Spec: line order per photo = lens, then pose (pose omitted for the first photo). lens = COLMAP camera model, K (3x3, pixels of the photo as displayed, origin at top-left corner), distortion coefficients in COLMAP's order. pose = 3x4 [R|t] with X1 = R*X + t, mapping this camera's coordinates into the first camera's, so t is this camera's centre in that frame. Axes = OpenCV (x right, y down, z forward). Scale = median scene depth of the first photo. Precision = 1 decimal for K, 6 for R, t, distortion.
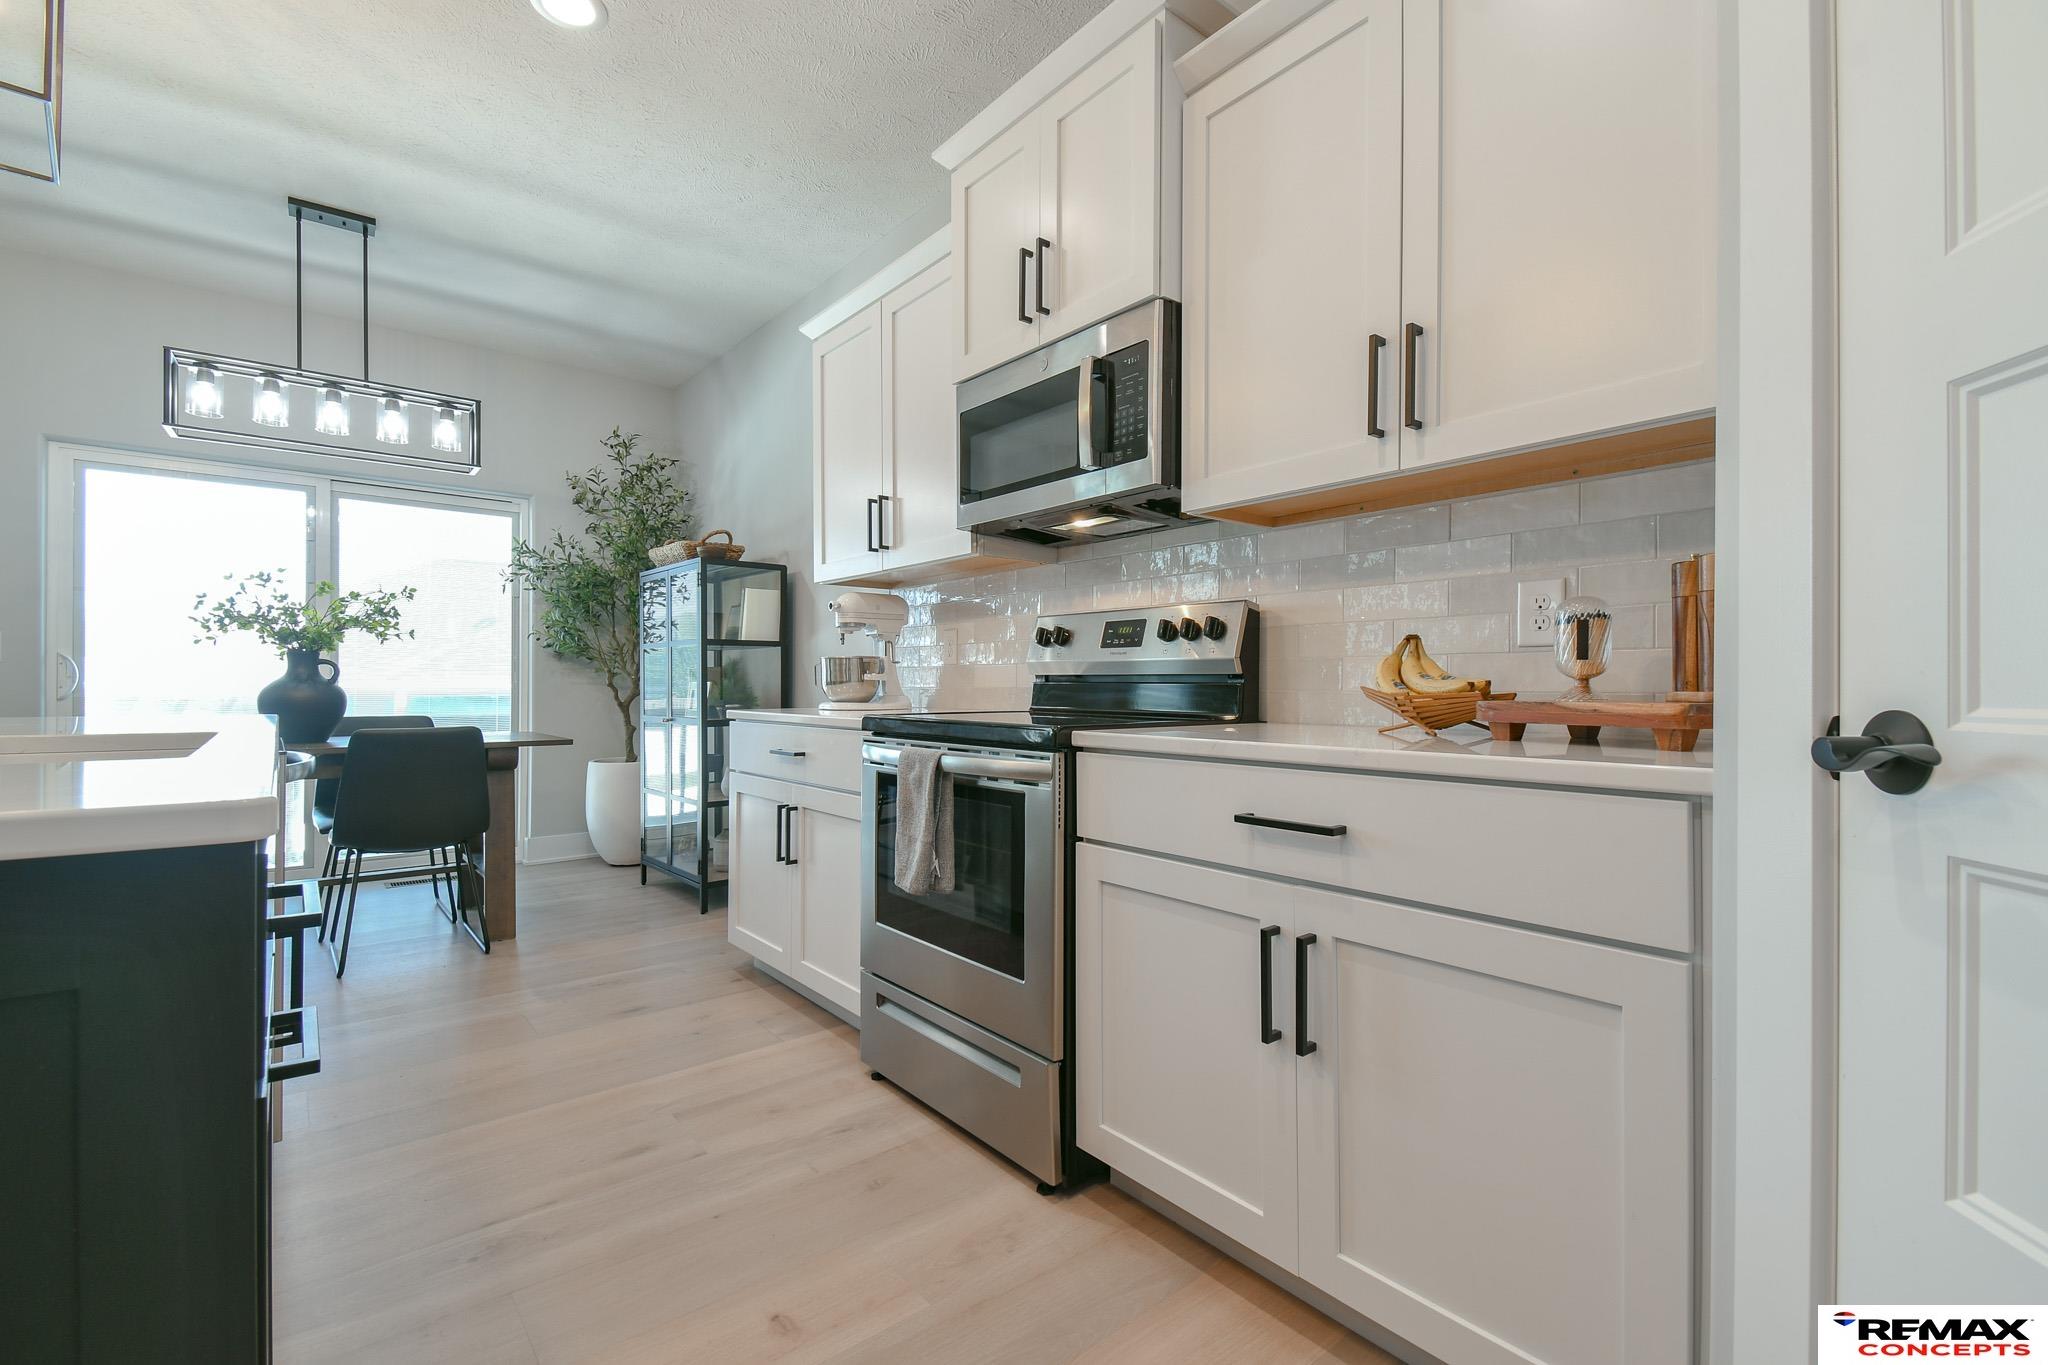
lens RADIAL K [[890.9, 0, 1021.5], [0, 890.9, 682.5], [0, 0, 1]] dist [0.044274, -0.024681]
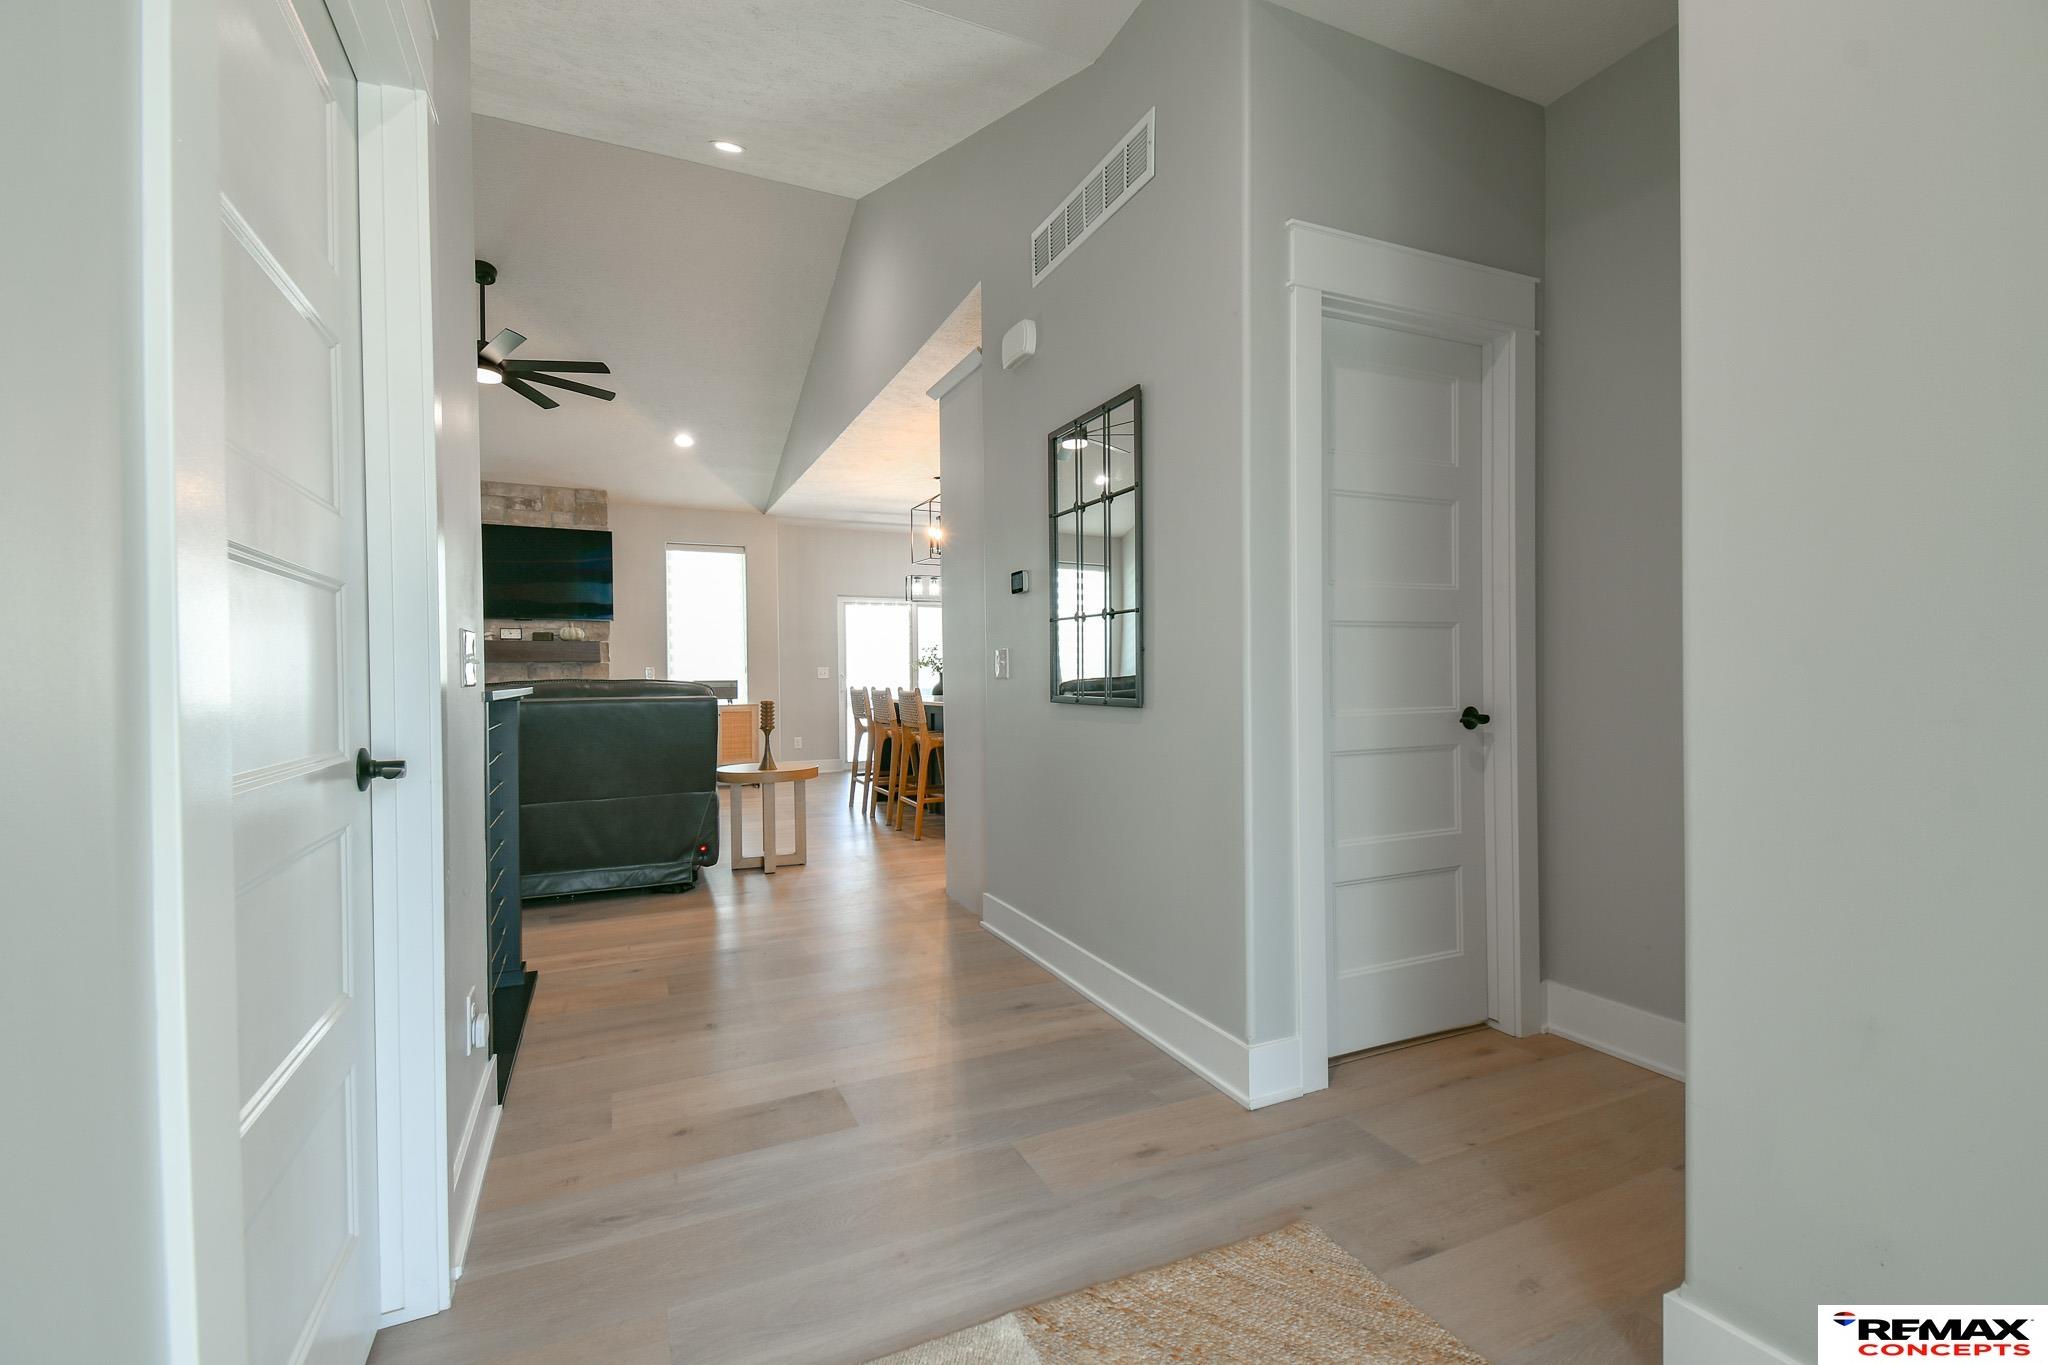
lens RADIAL K [[890.9, 0, 1021.5], [0, 890.9, 682.5], [0, 0, 1]] dist [0.044274, -0.024681]
pose [[0.965957, -0.011974, -0.258424, 0.242730], [0.015100, 0.999835, 0.010116, -0.046414], [0.258260, -0.013674, 0.965979, -2.423025]]
